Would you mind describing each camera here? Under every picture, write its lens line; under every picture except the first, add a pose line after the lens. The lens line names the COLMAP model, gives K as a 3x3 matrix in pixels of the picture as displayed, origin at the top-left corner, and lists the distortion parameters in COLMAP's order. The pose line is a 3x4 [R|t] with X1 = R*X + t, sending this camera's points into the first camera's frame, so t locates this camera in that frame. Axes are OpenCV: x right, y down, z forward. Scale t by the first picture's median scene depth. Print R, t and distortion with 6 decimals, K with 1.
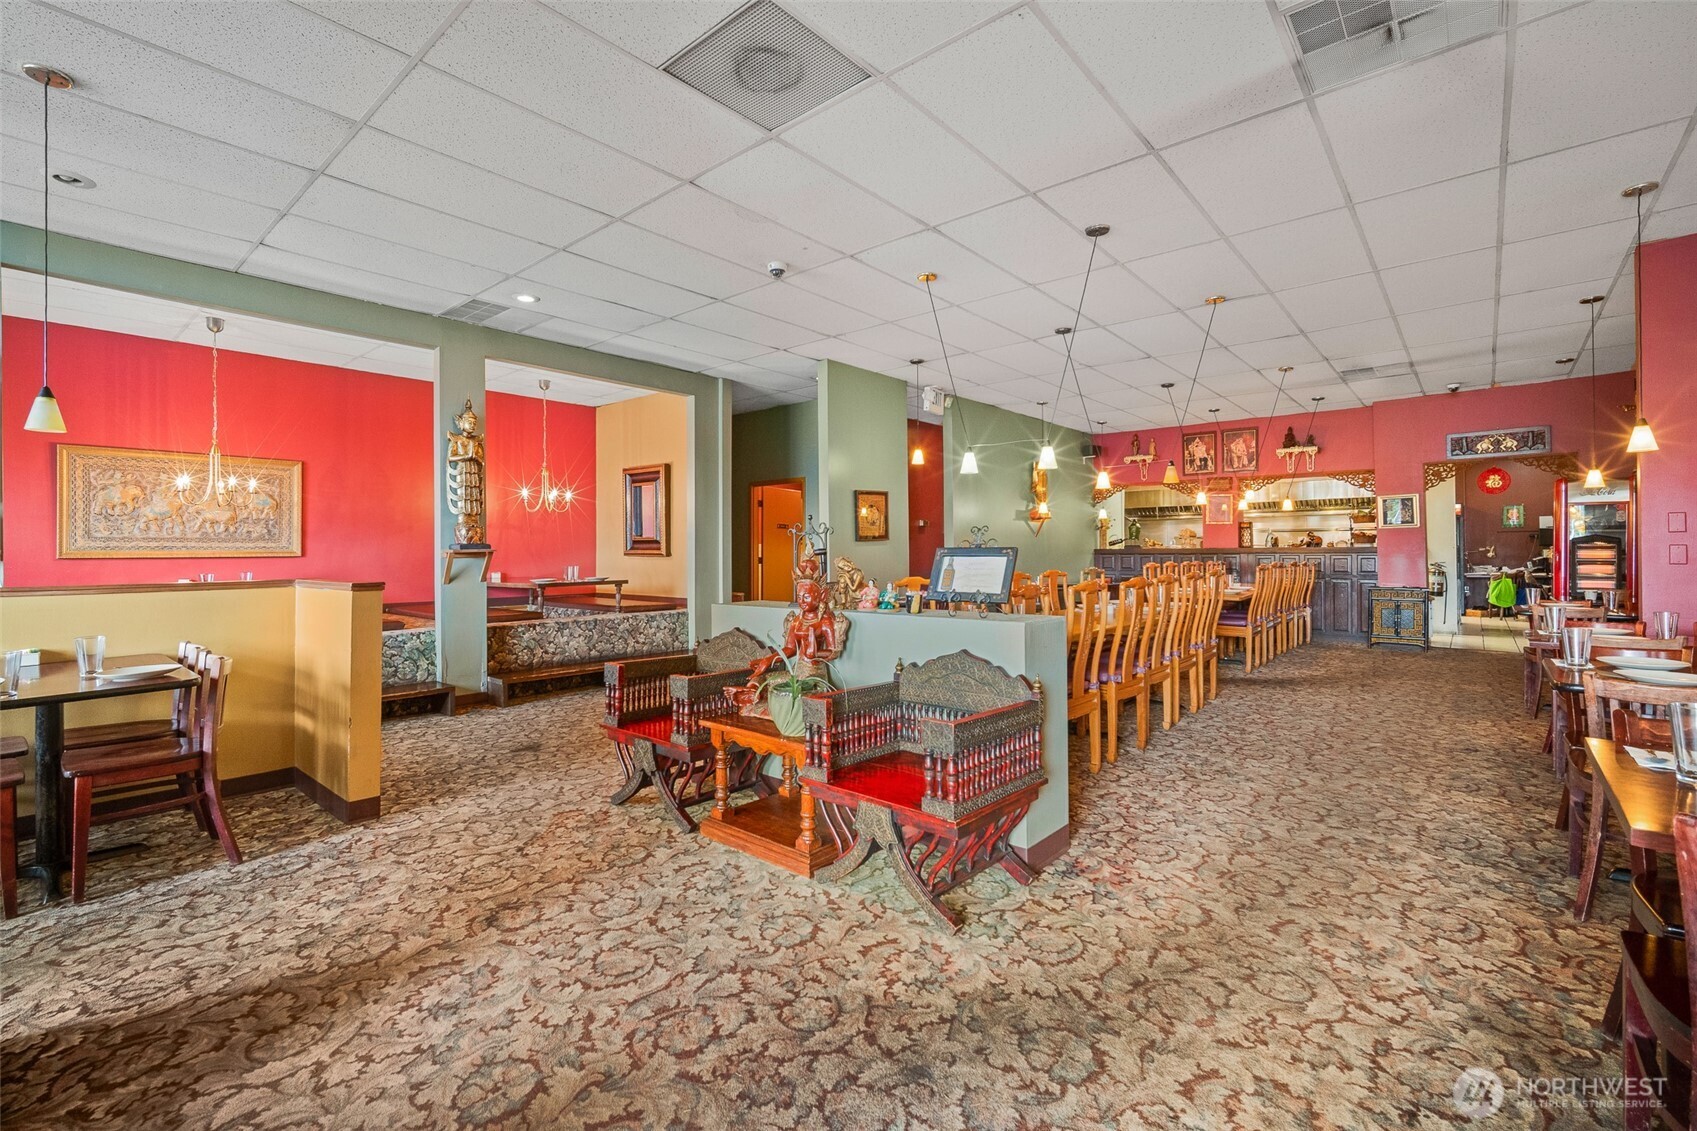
lens RADIAL K [[737.5, 0, 847.5], [0, 737.5, 559.7], [0, 0, 1]] dist [-0.011788, 0.000132]
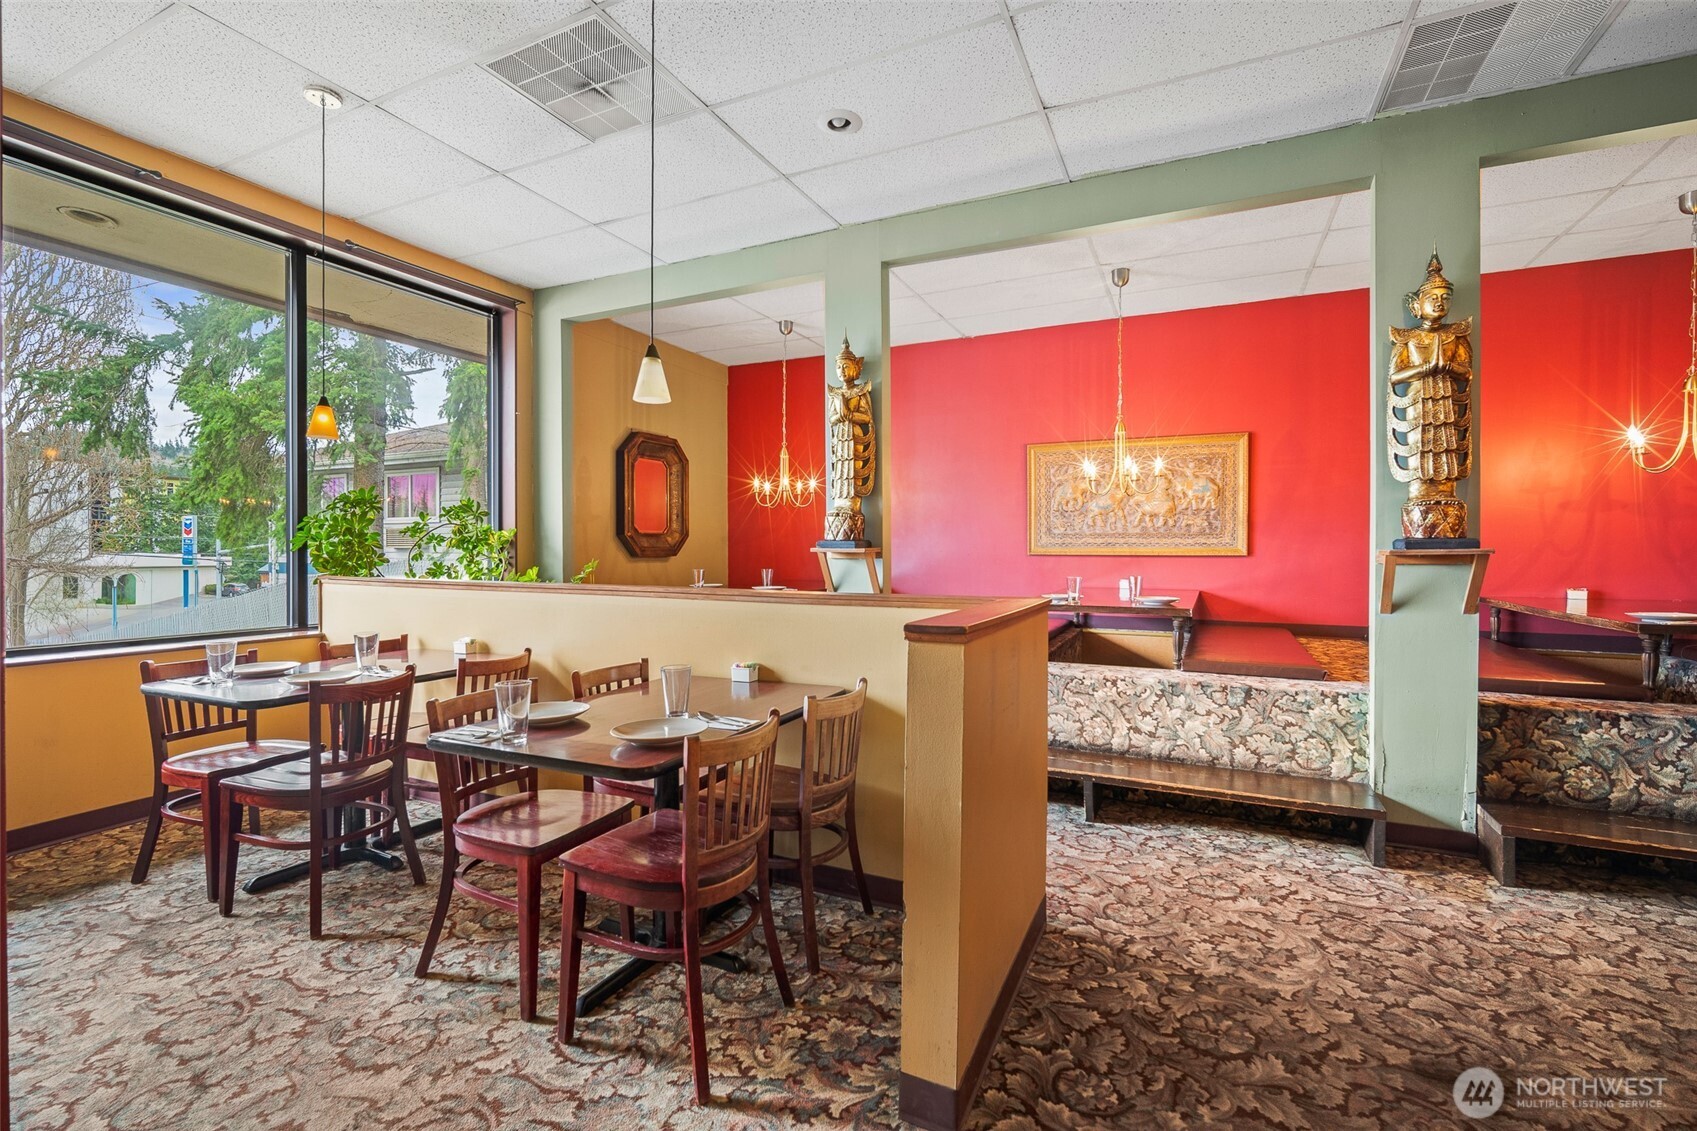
lens RADIAL K [[745.0, 0, 844.6], [0, 745.0, 551.5], [0, 0, 1]] dist [-0.016267, 0.007400]
pose [[0.260460, 0.010274, -0.965430, -0.121572], [-0.014583, 0.999871, 0.006706, -0.009615], [0.965375, 0.012332, 0.260576, 0.460955]]
